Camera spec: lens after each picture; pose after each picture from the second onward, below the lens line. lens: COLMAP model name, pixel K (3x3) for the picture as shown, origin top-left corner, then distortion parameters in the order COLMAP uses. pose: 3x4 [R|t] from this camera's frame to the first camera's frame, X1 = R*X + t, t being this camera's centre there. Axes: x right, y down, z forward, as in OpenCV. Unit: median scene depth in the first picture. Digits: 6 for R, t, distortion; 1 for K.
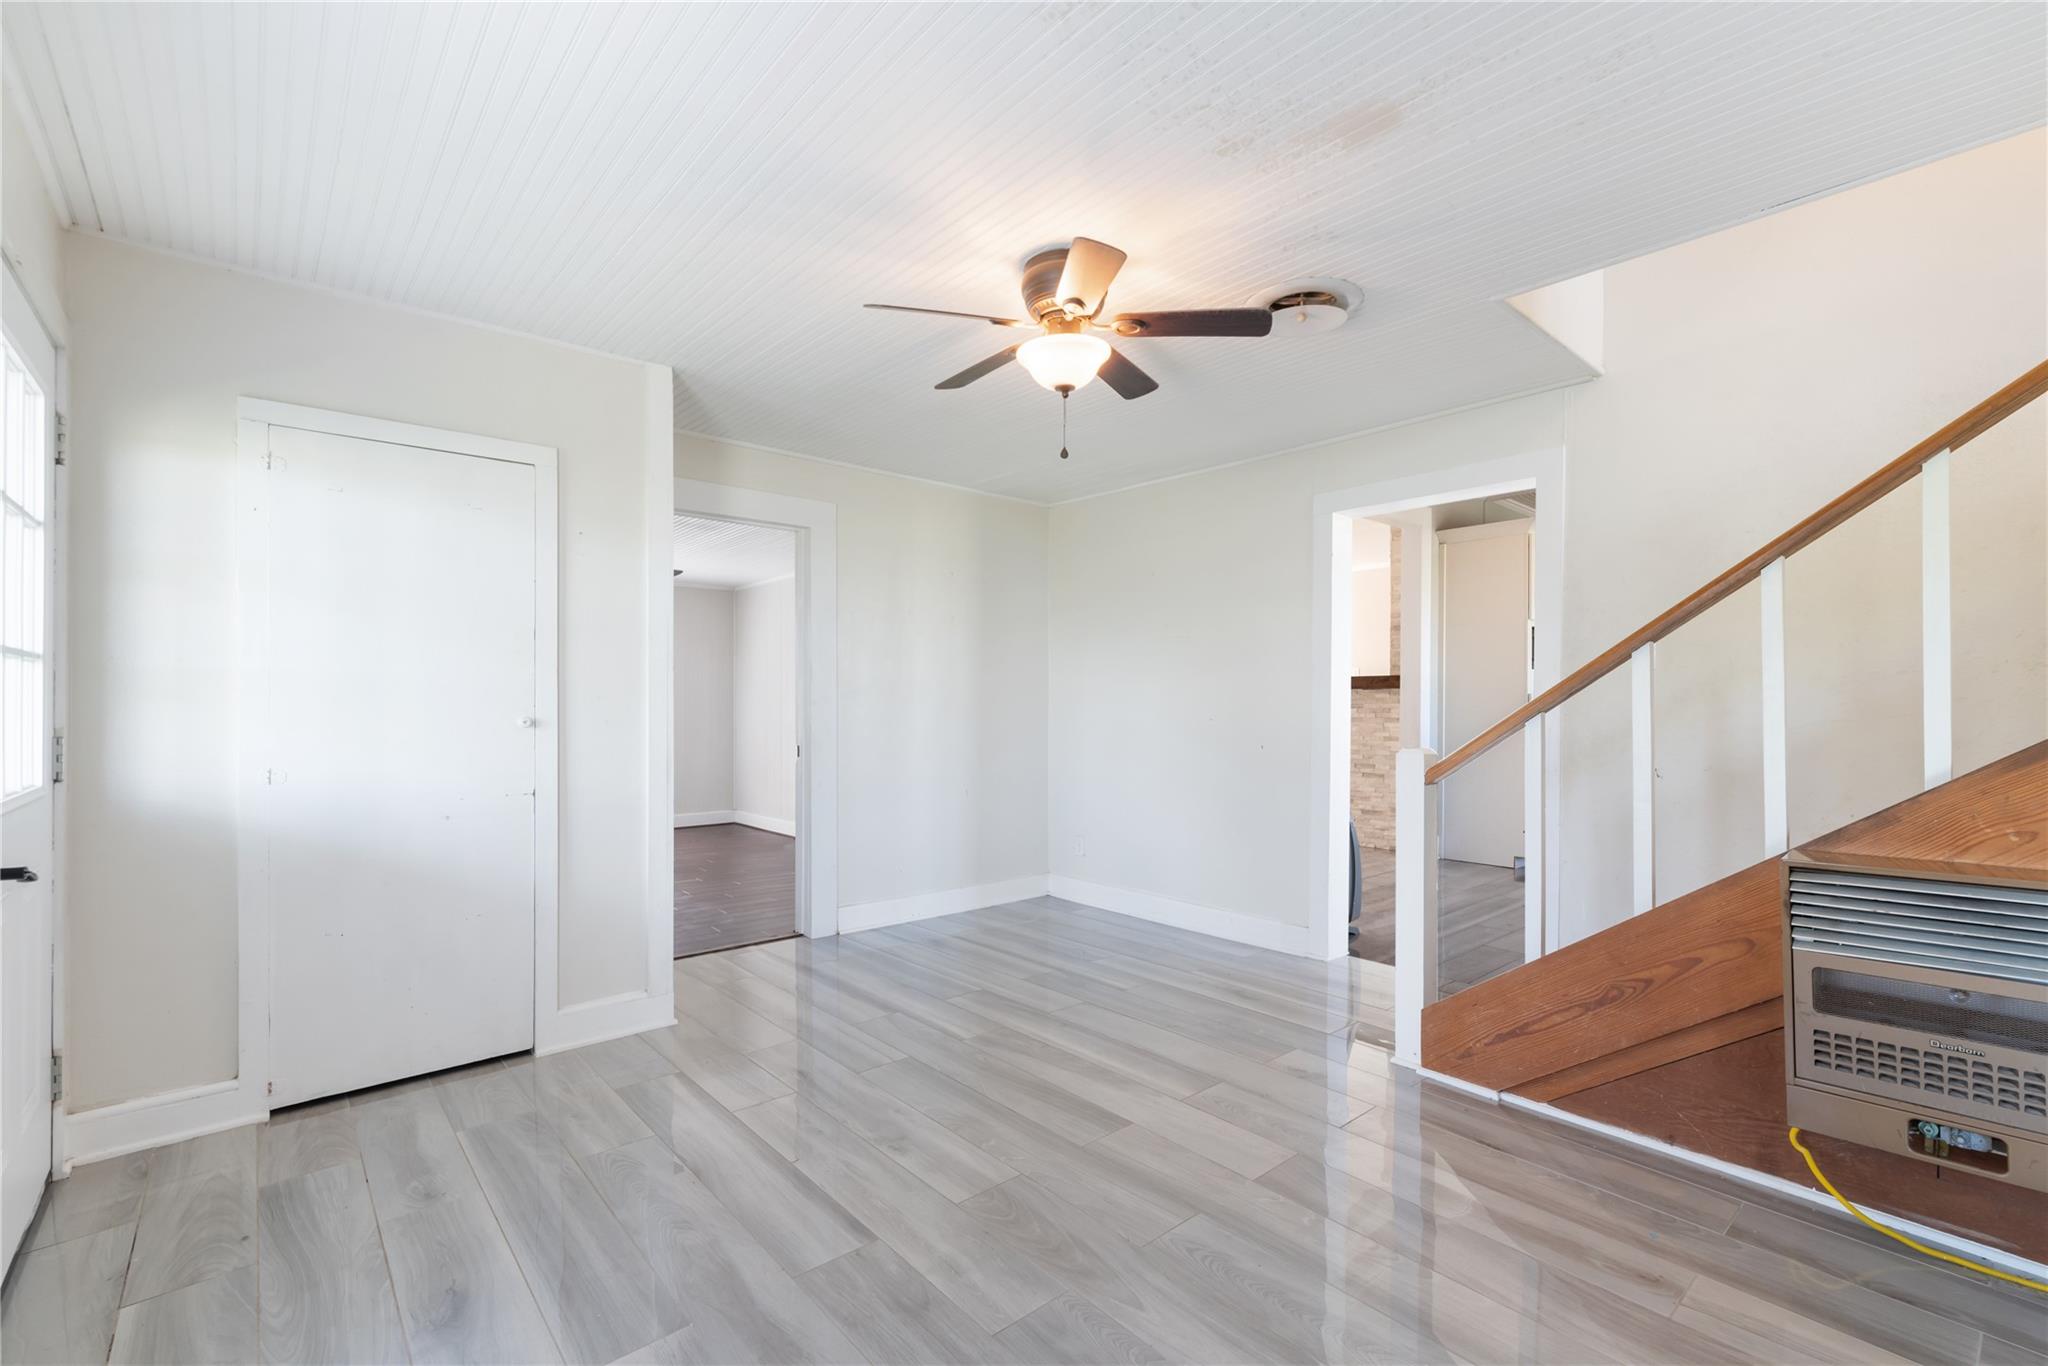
lens RADIAL K [[897.7, 0, 1037.1], [0, 897.7, 702.8], [0, 0, 1]] dist [0.001639, 0.000180]
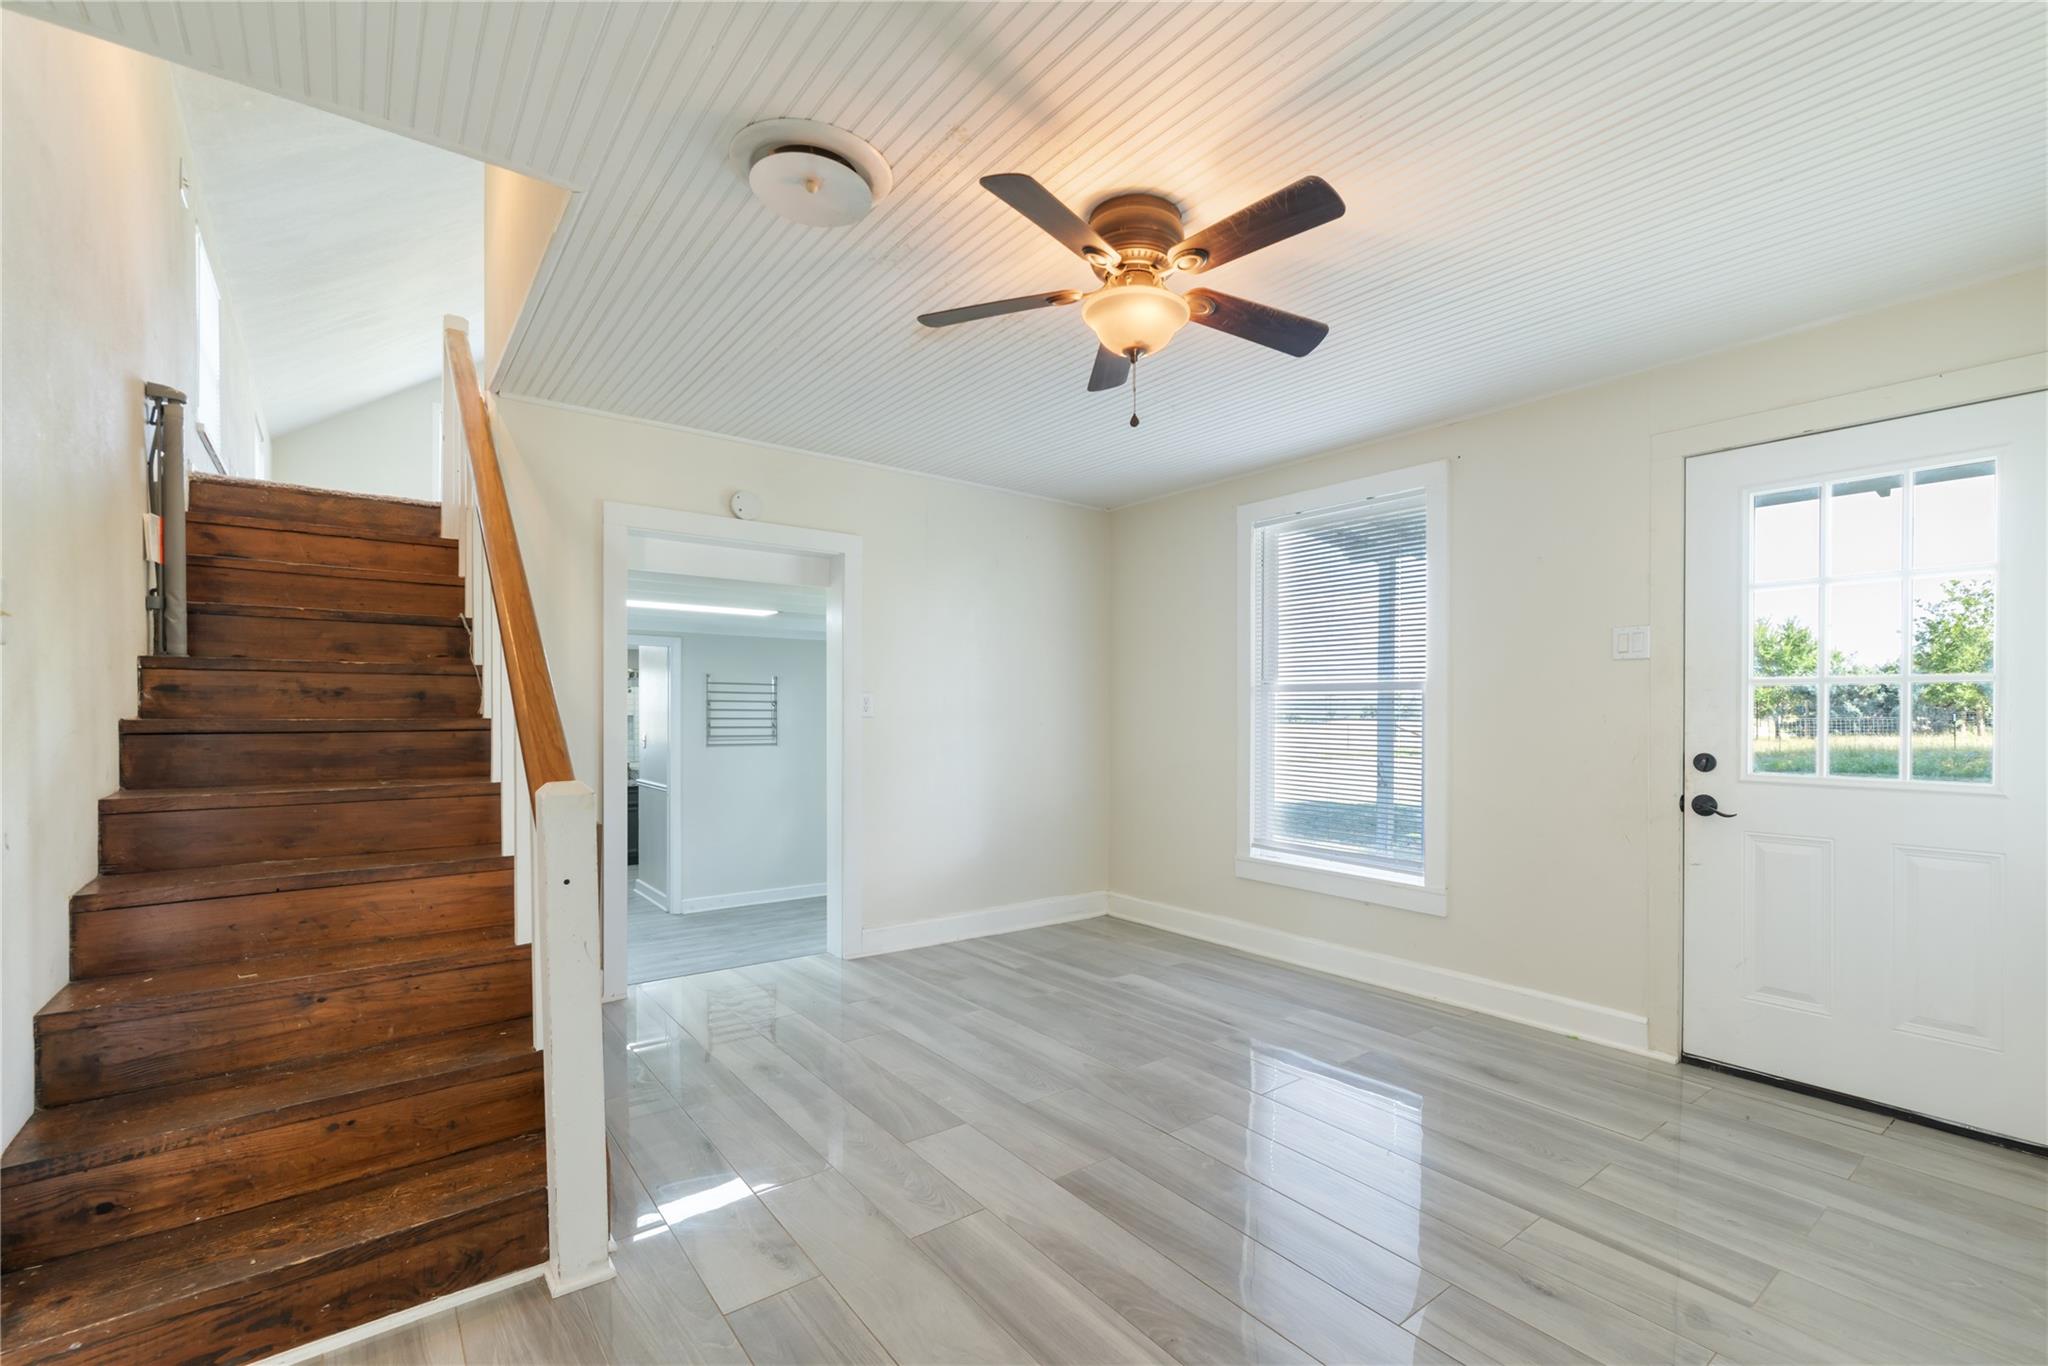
lens RADIAL K [[897.7, 0, 1037.1], [0, 897.7, 702.8], [0, 0, 1]] dist [0.001639, 0.000180]
pose [[-0.997675, 0.000283, 0.068157, 0.066315], [0.000146, 0.999998, -0.002014, -0.013217], [-0.068158, -0.001999, -0.997673, 2.055137]]
